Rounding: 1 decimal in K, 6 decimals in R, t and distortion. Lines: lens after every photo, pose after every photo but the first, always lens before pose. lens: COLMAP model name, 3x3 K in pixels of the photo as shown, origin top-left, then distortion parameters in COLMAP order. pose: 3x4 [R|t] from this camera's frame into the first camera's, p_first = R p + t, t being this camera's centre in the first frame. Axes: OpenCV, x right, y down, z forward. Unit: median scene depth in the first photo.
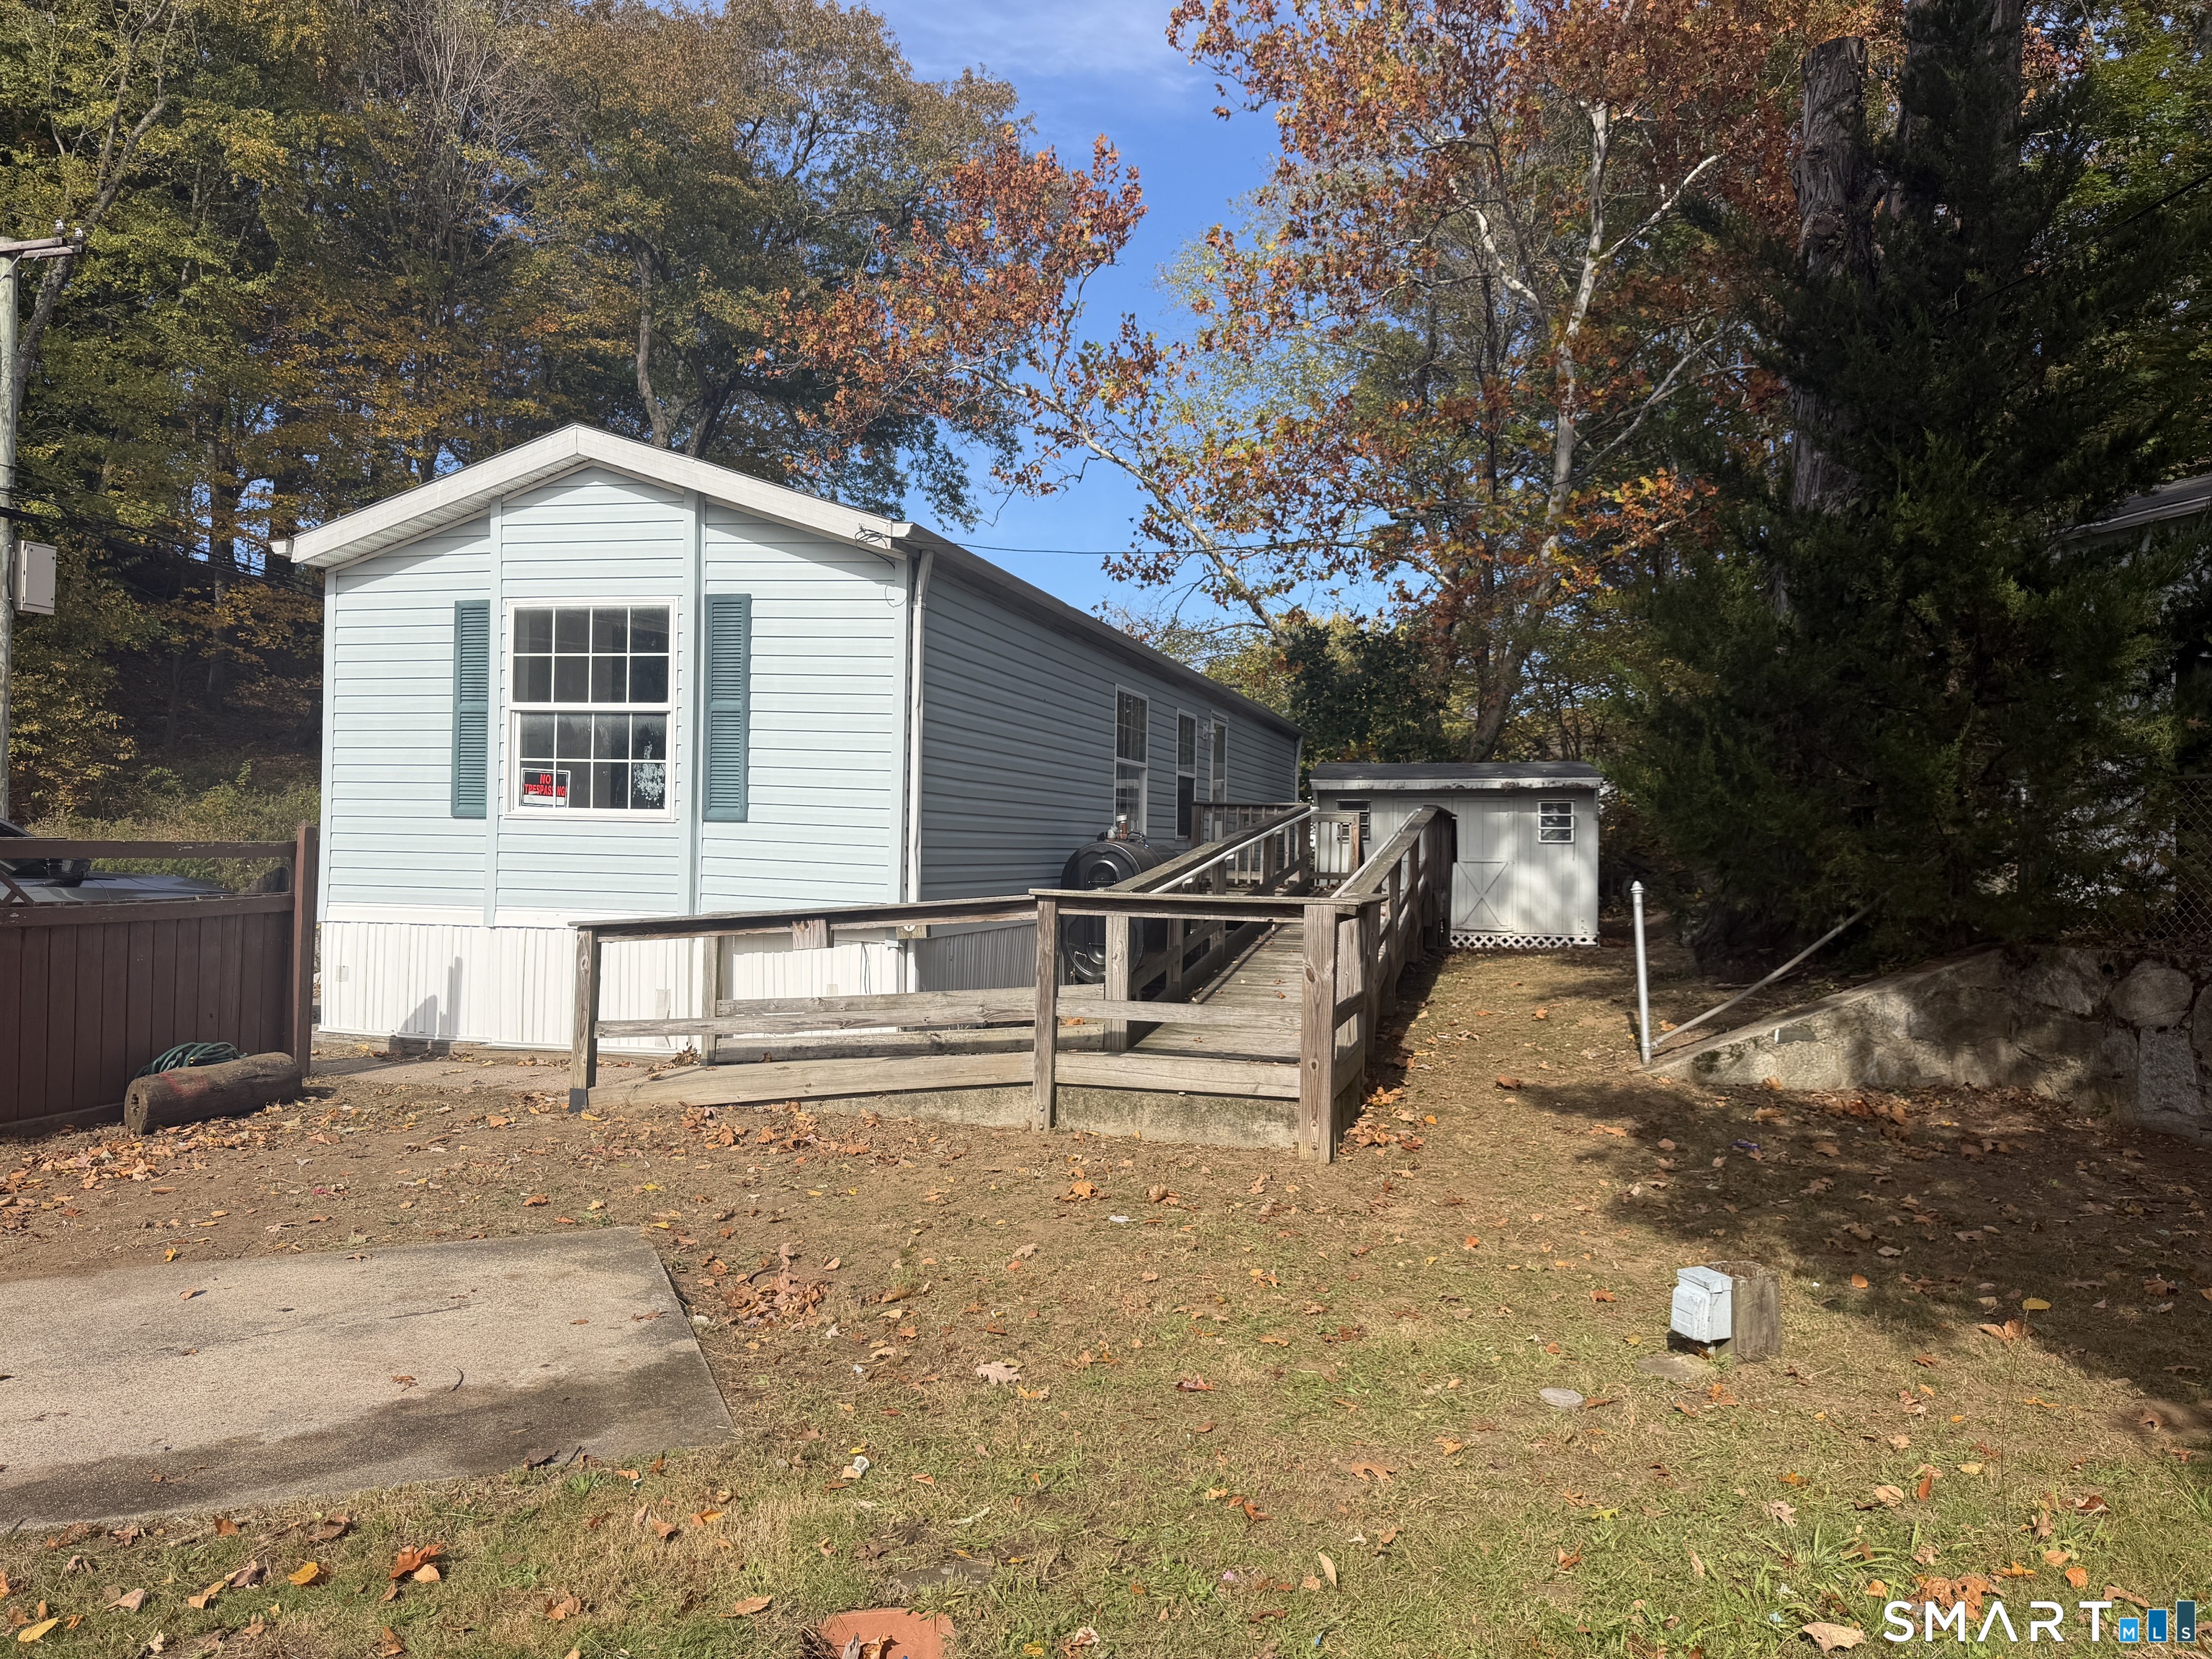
lens RADIAL K [[1558.7, 0, 1171.4], [0, 1558.7, 857.2], [0, 0, 1]] dist [0.110083, -0.176451]
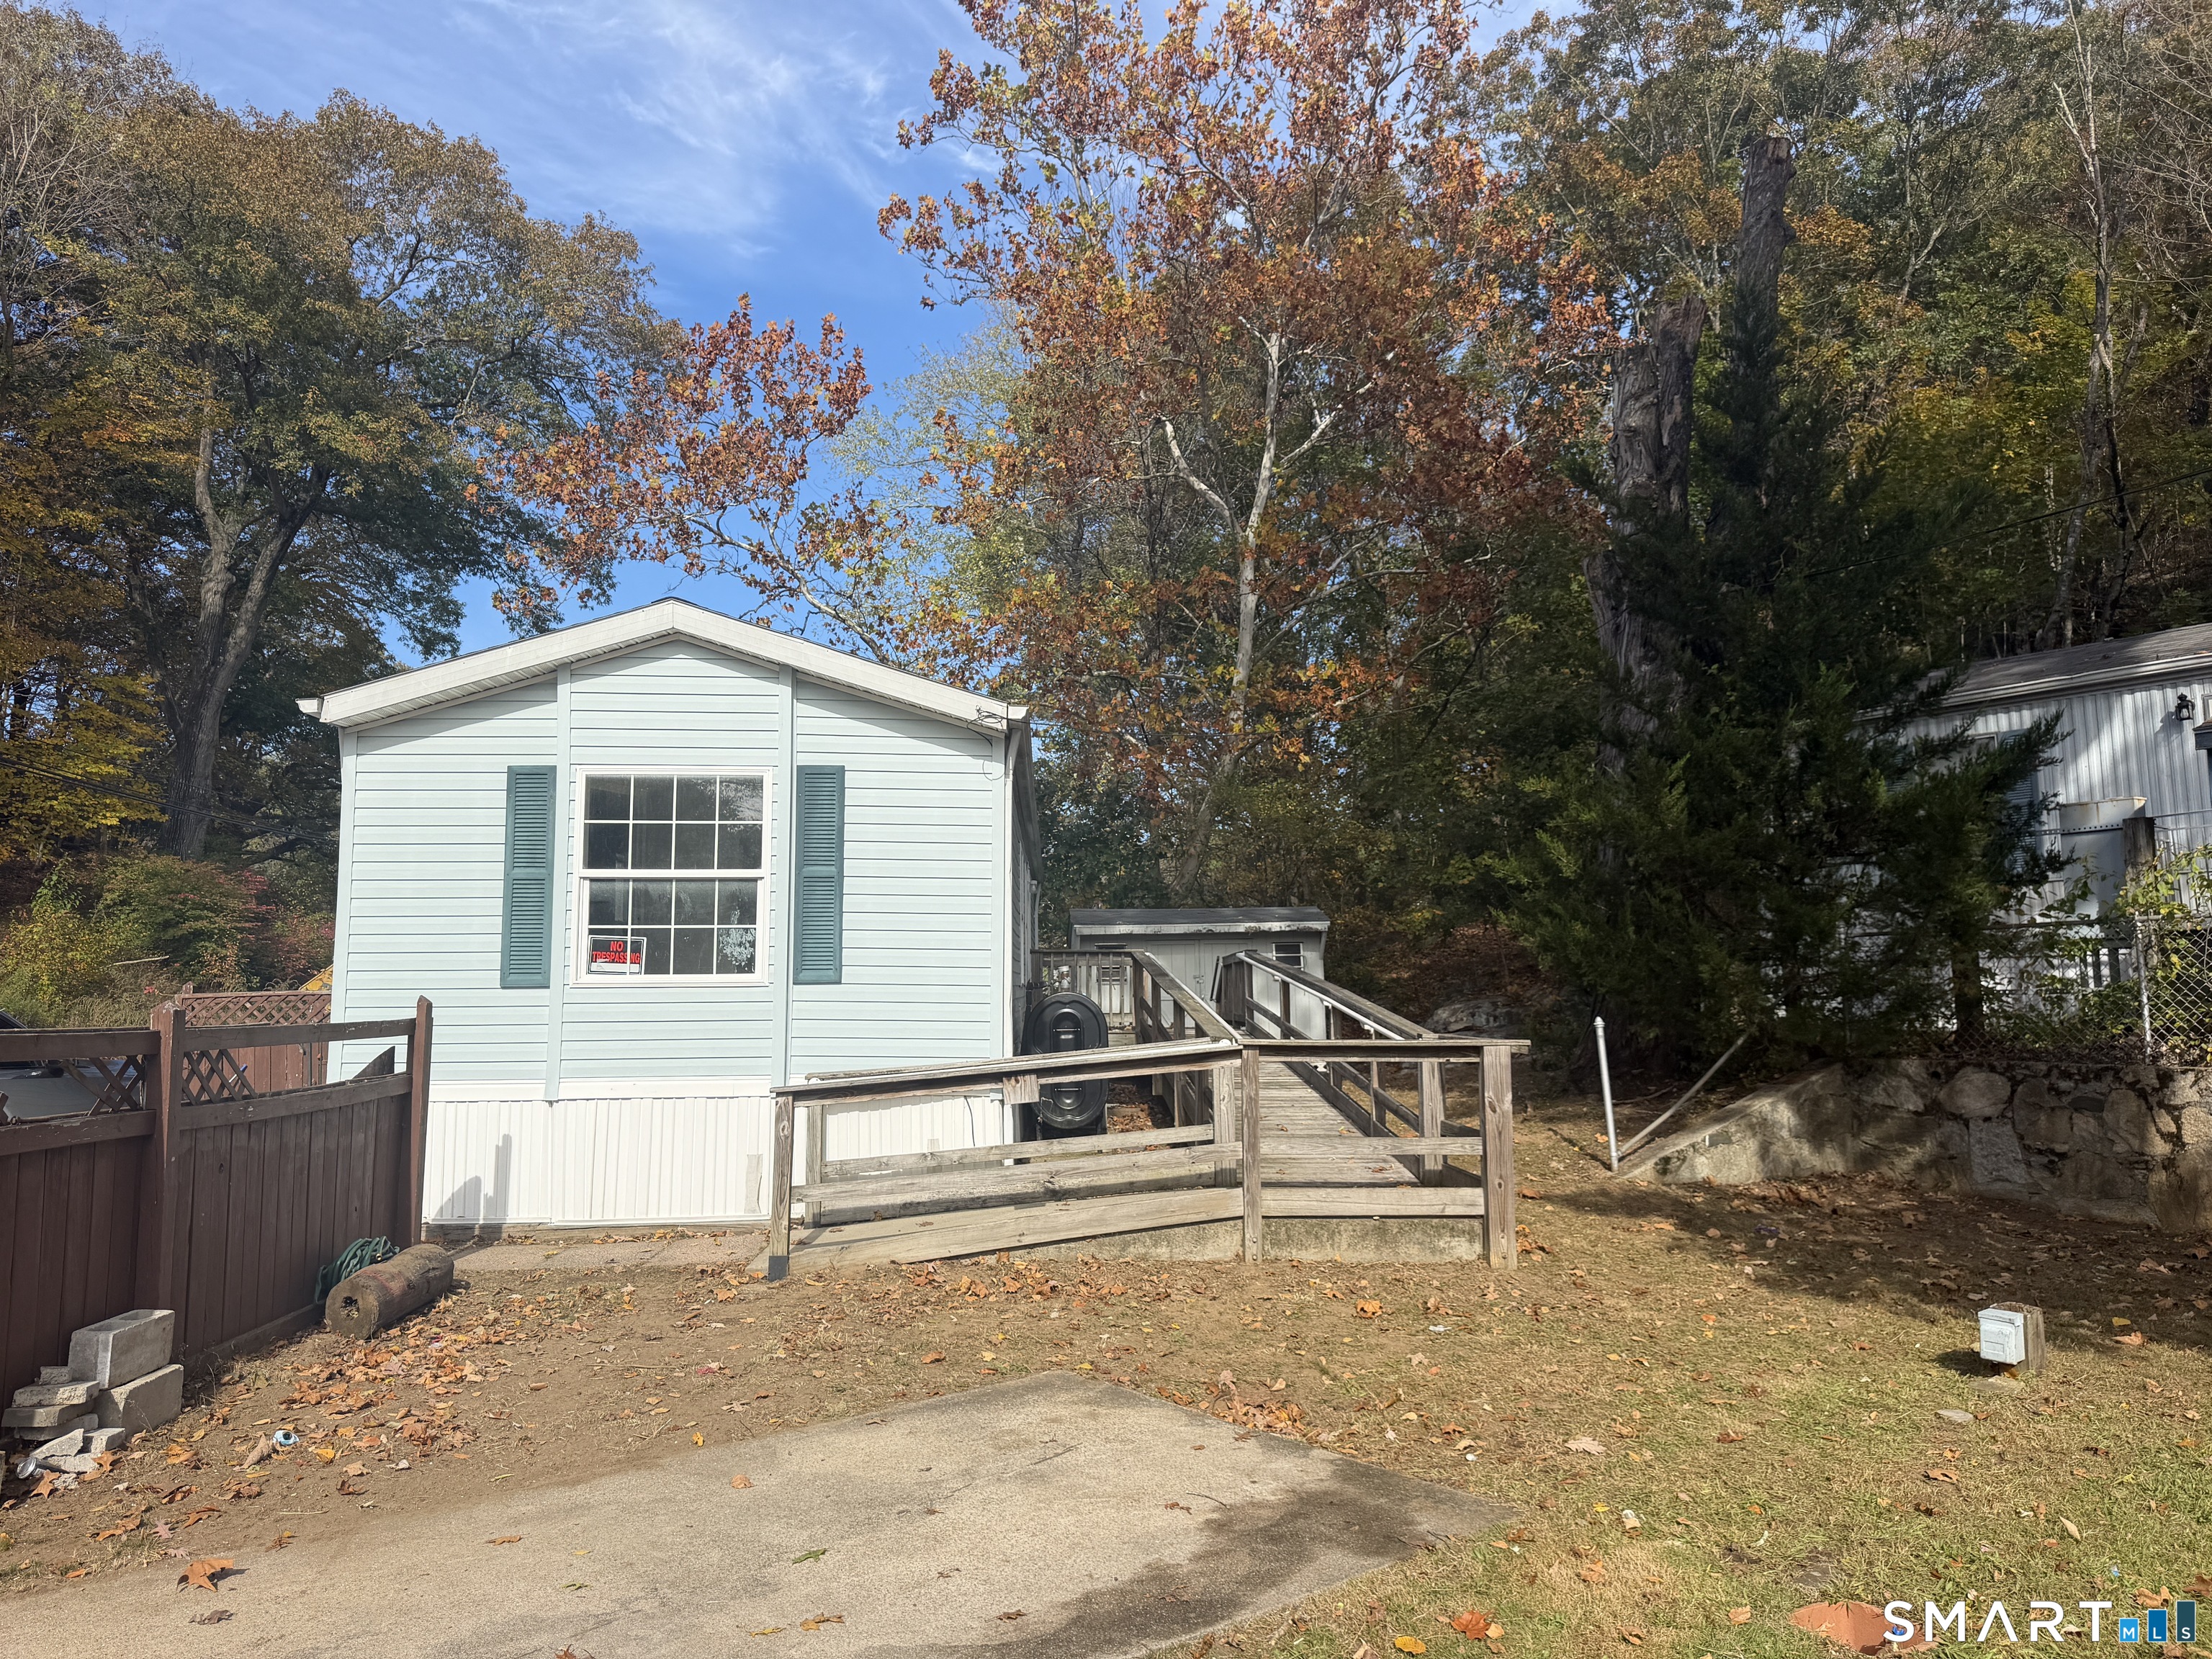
lens RADIAL K [[1573.7, 0, 1106.0], [0, 1573.7, 829.5], [0, 0, 1]] dist [0.105964, -0.184266]
pose [[0.951323, 0.005606, 0.308144, -0.424104], [0.026198, 0.994745, -0.098977, -0.016036], [-0.307079, 0.102232, 0.946177, -0.045272]]
